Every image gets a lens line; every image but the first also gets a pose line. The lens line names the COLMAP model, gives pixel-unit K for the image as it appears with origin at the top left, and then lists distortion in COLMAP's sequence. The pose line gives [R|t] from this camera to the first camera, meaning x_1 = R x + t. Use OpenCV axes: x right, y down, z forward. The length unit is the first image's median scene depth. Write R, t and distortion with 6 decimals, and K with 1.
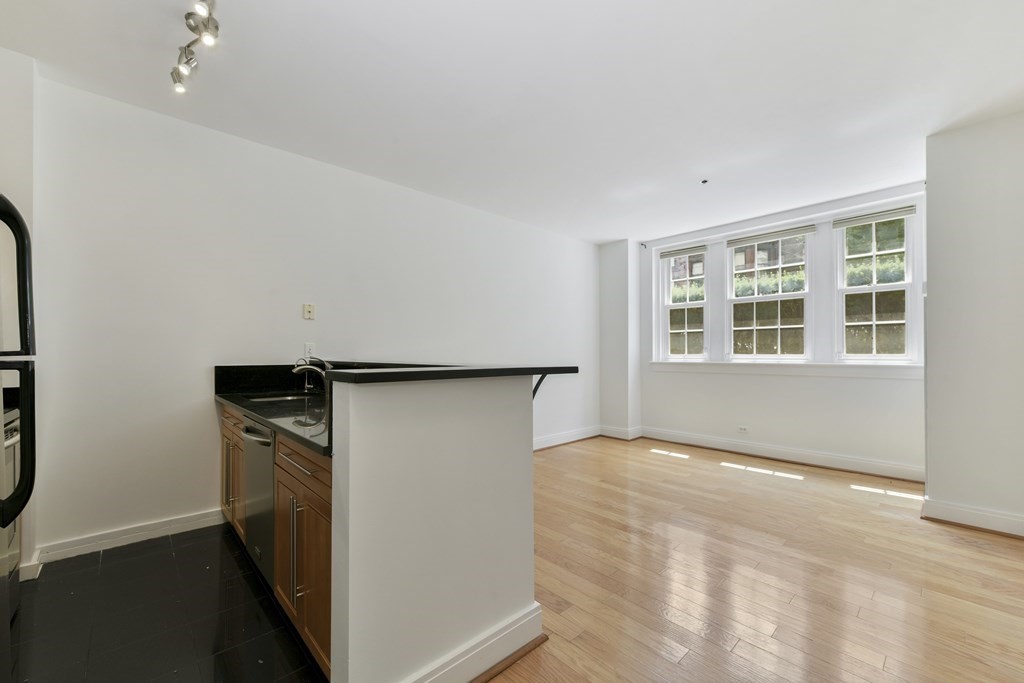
lens RADIAL K [[409.5, 0, 514.2], [0, 409.5, 353.5], [0, 0, 1]] dist [-0.002501, -0.000496]
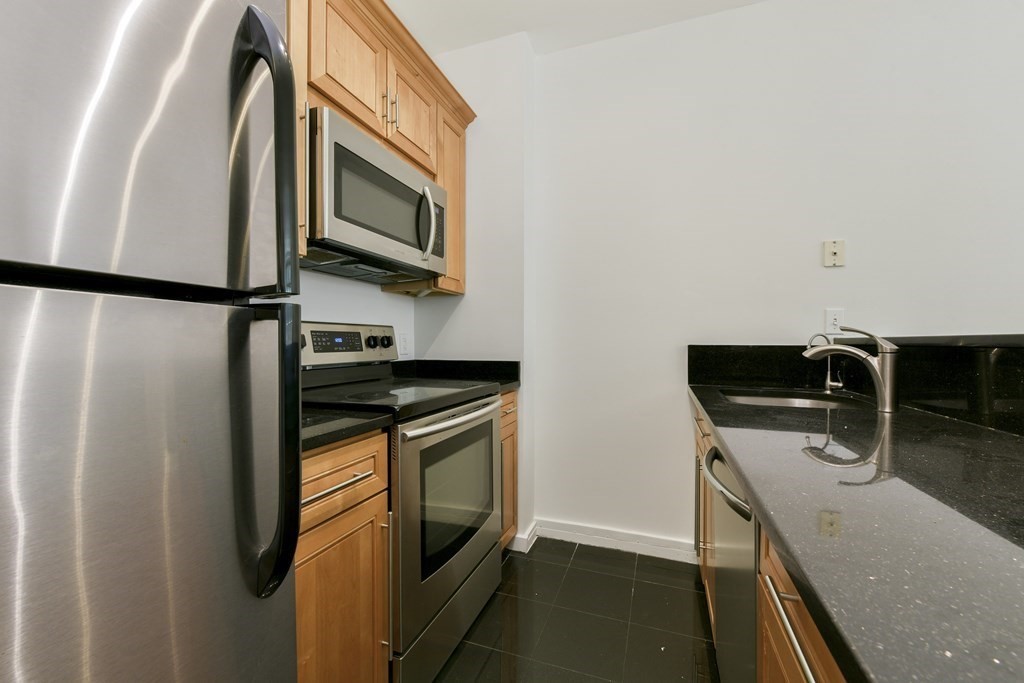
lens RADIAL K [[409.5, 0, 515.4], [0, 409.5, 345.1], [0, 0, 1]] dist [-0.002501, -0.000496]
pose [[0.454113, 0.008274, -0.890906, -0.151336], [0.001655, 0.999947, 0.010130, 0.015235], [0.890943, -0.006075, 0.454075, 0.268820]]
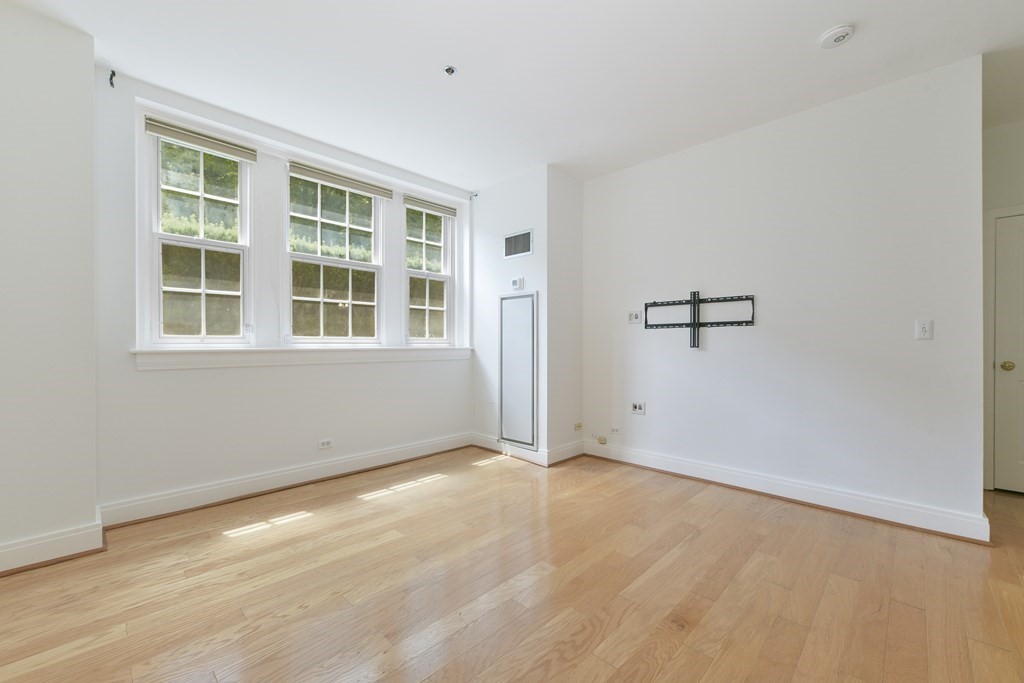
lens RADIAL K [[409.5, 0, 519.7], [0, 409.5, 347.7], [0, 0, 1]] dist [-0.002501, -0.000496]
pose [[-0.058724, -0.008917, 0.998234, -0.188047], [-0.002519, 0.999958, 0.008784, 0.017437], [-0.998271, -0.001999, -0.058744, 0.853114]]
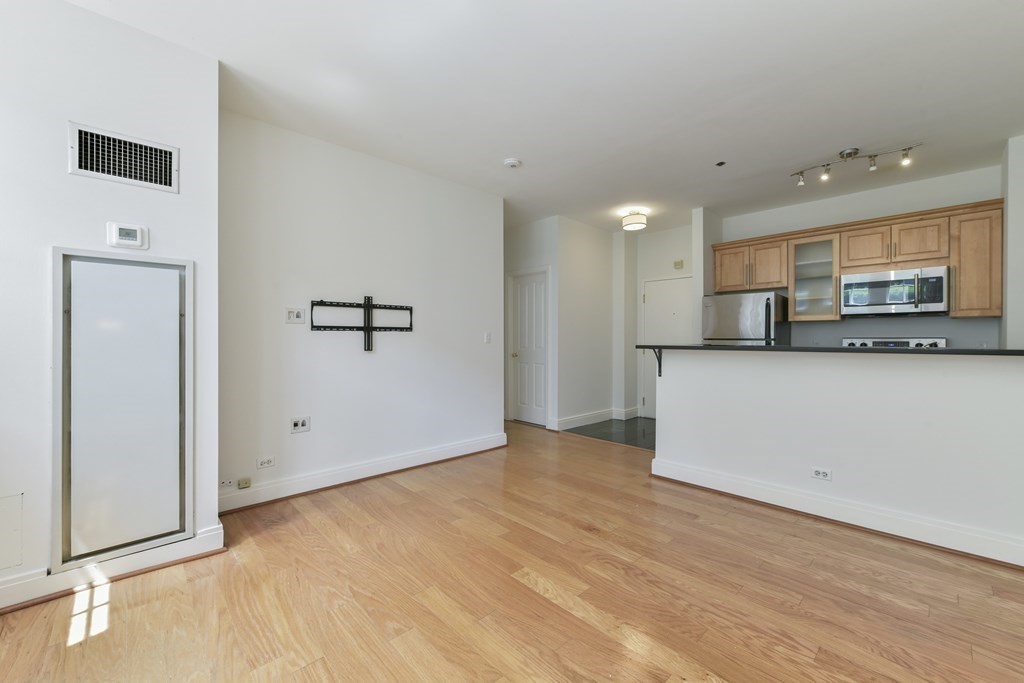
lens RADIAL K [[409.5, 0, 505.7], [0, 409.5, 338.1], [0, 0, 1]] dist [-0.002501, -0.000496]
pose [[-0.999952, 0.000036, 0.009773, 0.333795], [0.000003, 0.999994, -0.003339, -0.000201], [-0.009773, -0.003339, -0.999947, 1.308709]]
